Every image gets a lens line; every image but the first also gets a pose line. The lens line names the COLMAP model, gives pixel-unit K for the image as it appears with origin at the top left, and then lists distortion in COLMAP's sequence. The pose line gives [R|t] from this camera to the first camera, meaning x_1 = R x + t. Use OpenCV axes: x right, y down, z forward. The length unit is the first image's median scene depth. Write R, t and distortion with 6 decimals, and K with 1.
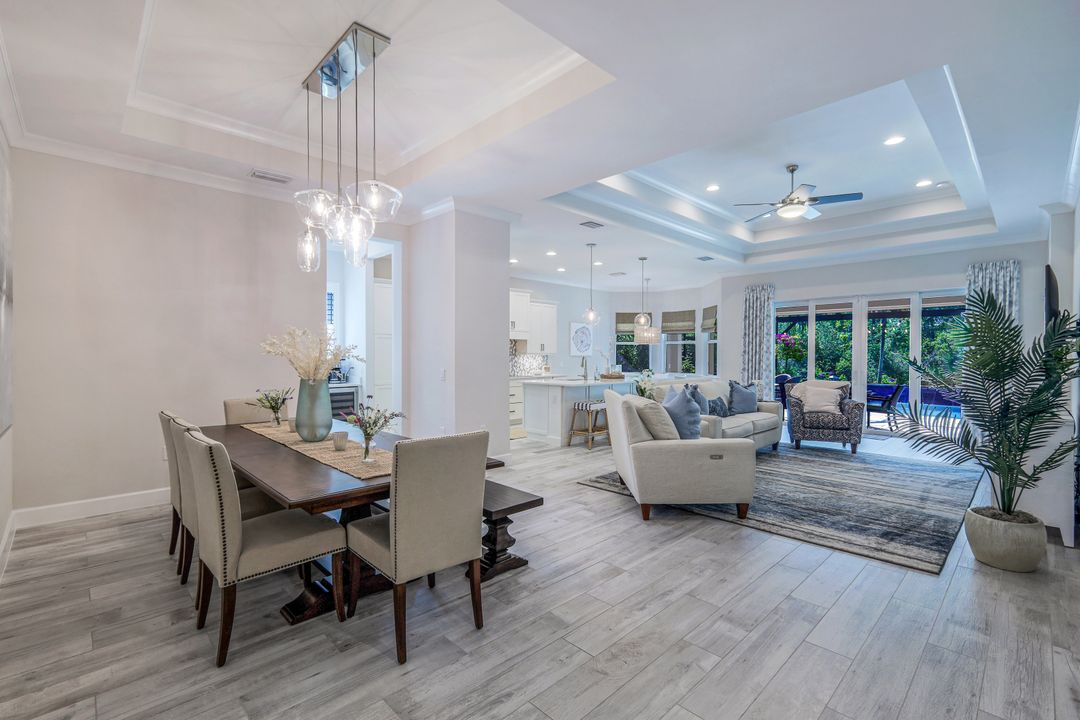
lens RADIAL K [[480.3, 0, 539.5], [0, 480.3, 357.7], [0, 0, 1]] dist [0.005103, -0.000415]
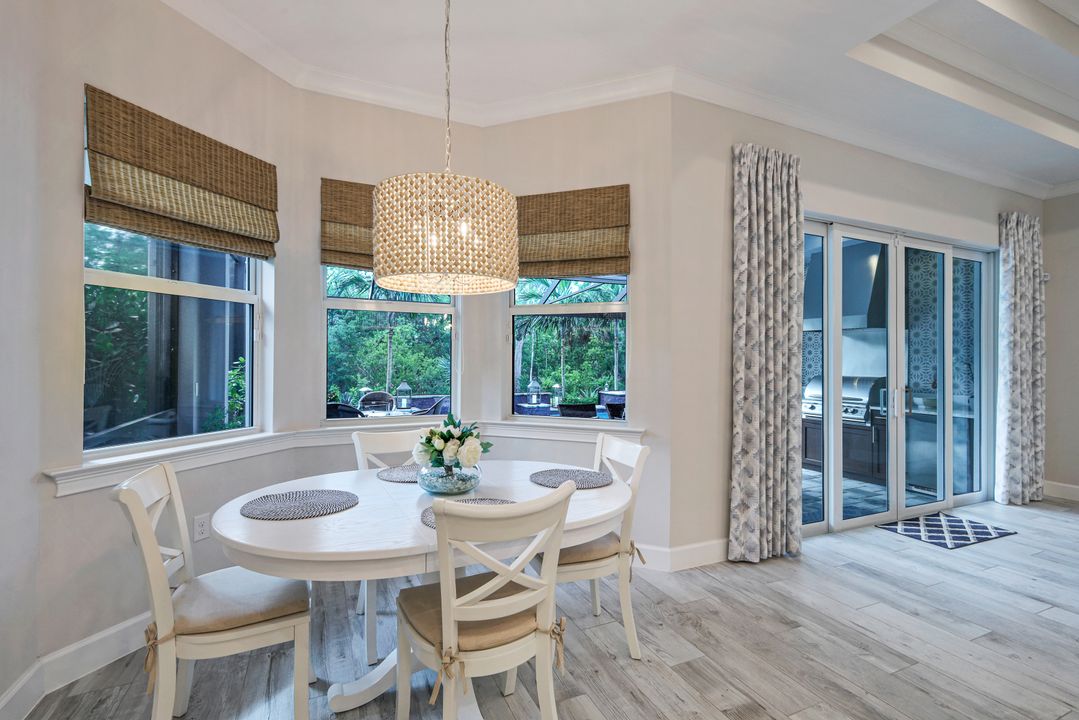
lens RADIAL K [[495.7, 0, 536.8], [0, 495.7, 359.2], [0, 0, 1]] dist [0.009117, -0.000058]
pose [[0.336971, 0.003020, 0.941510, 0.092568], [-0.002159, 0.999995, -0.002435, -0.001133], [-0.941513, -0.001212, 0.336976, 1.432094]]
